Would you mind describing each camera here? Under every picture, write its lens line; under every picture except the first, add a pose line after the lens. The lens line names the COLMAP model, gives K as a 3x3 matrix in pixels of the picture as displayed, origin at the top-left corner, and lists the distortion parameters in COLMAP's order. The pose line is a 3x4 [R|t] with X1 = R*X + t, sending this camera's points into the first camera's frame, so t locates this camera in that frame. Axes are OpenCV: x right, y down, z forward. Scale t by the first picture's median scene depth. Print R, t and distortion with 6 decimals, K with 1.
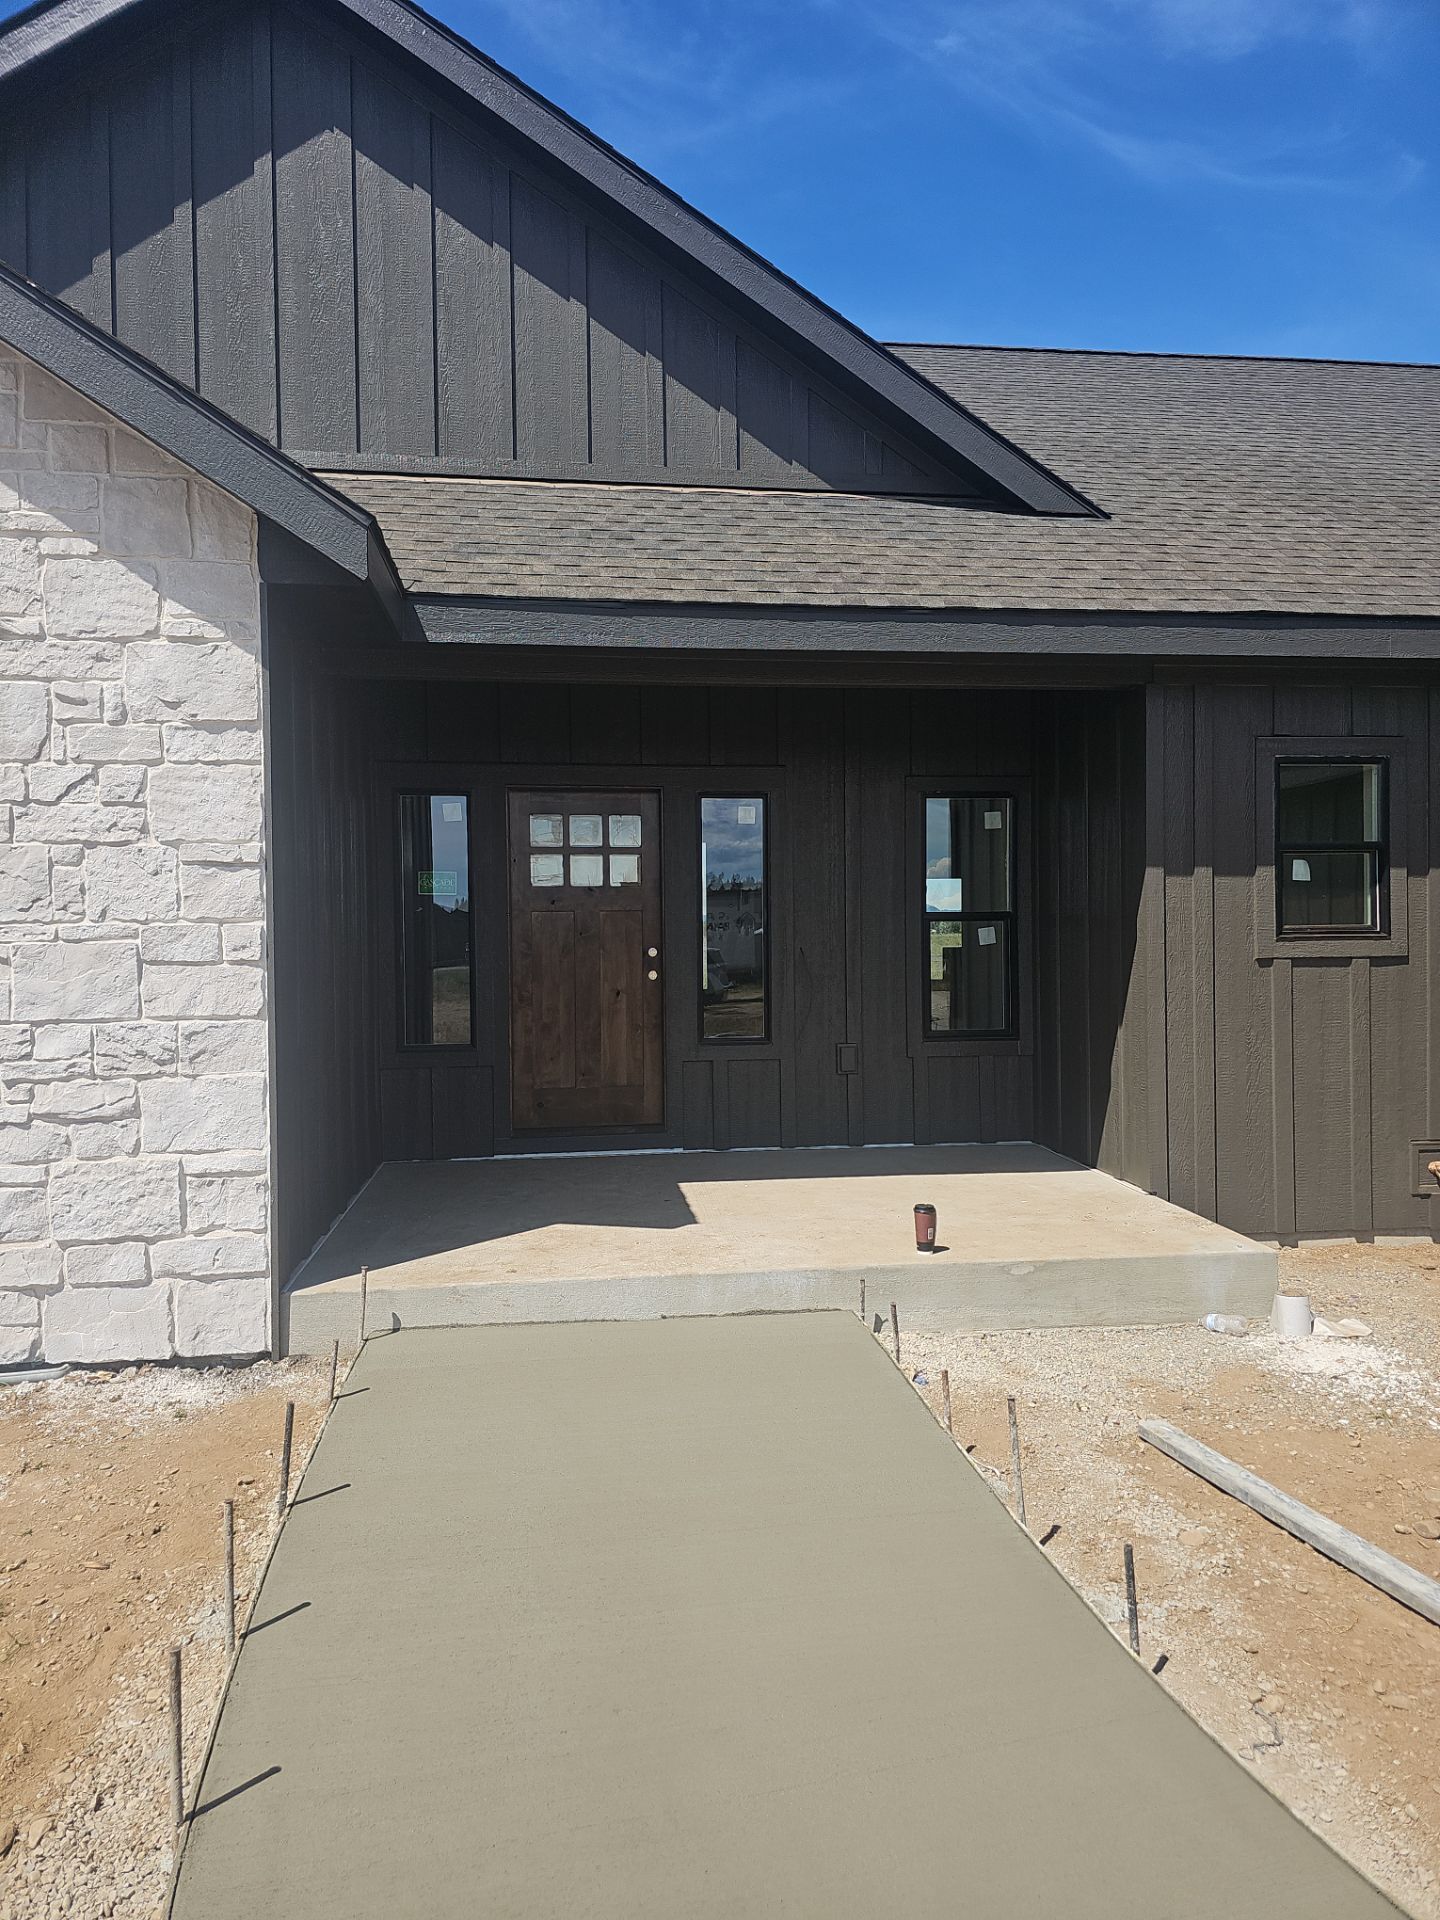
lens RADIAL K [[1288.1, 0, 720.0], [0, 1288.1, 960.0], [0, 0, 1]] dist [0.004411, -0.000362]
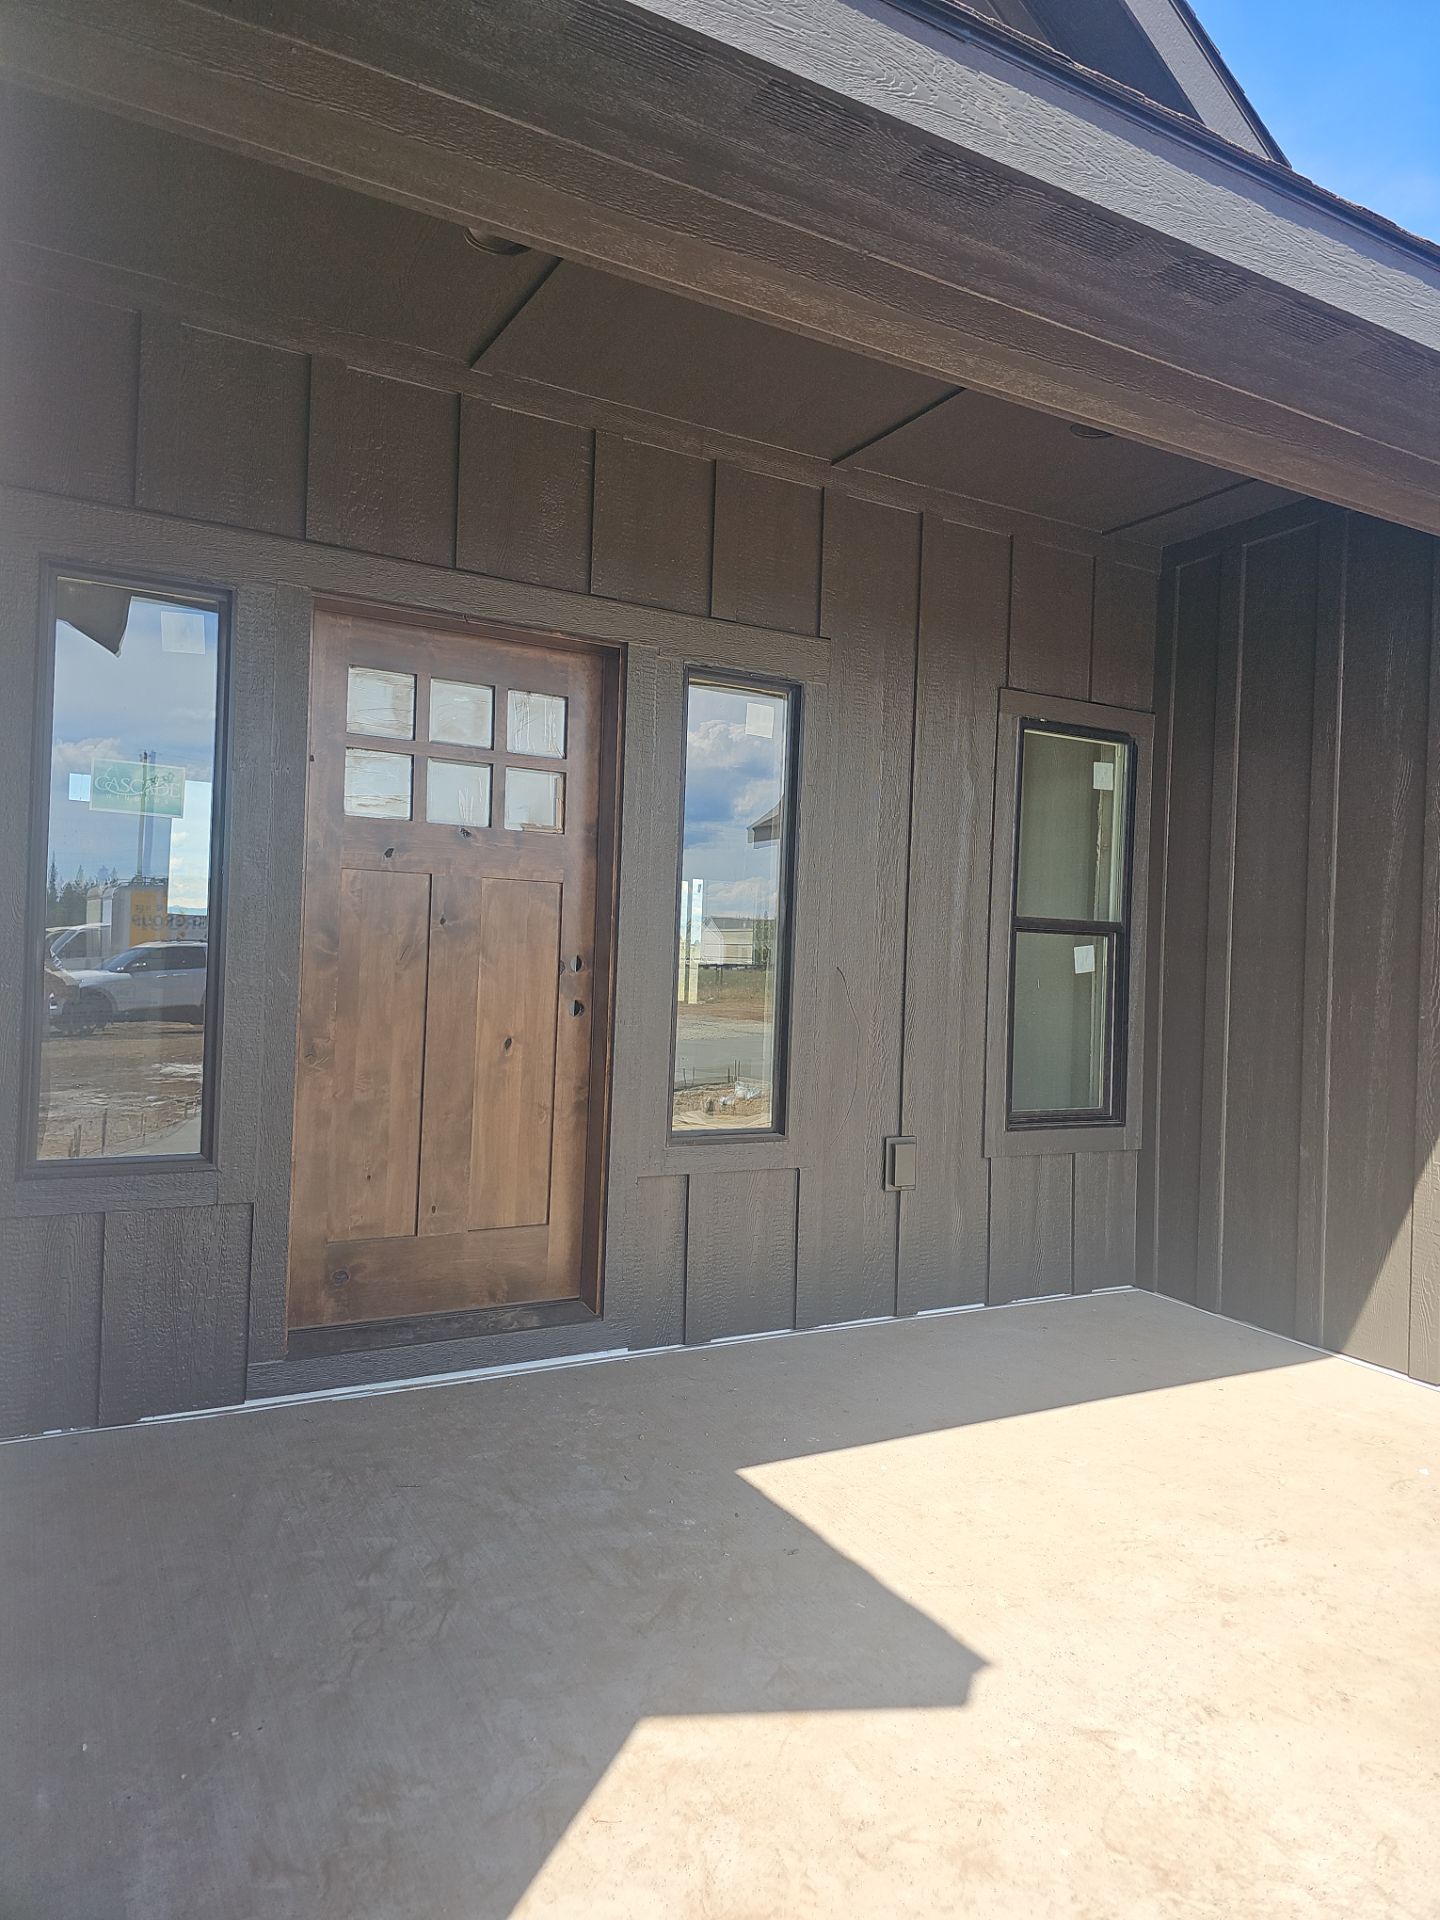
lens RADIAL K [[1288.1, 0, 720.0], [0, 1288.1, 960.0], [0, 0, 1]] dist [0.004411, -0.000362]
pose [[0.916098, 0.041436, 0.398807, -0.205967], [-0.037256, 0.999139, -0.018230, -0.000584], [-0.399219, 0.001842, 0.916854, 0.506336]]
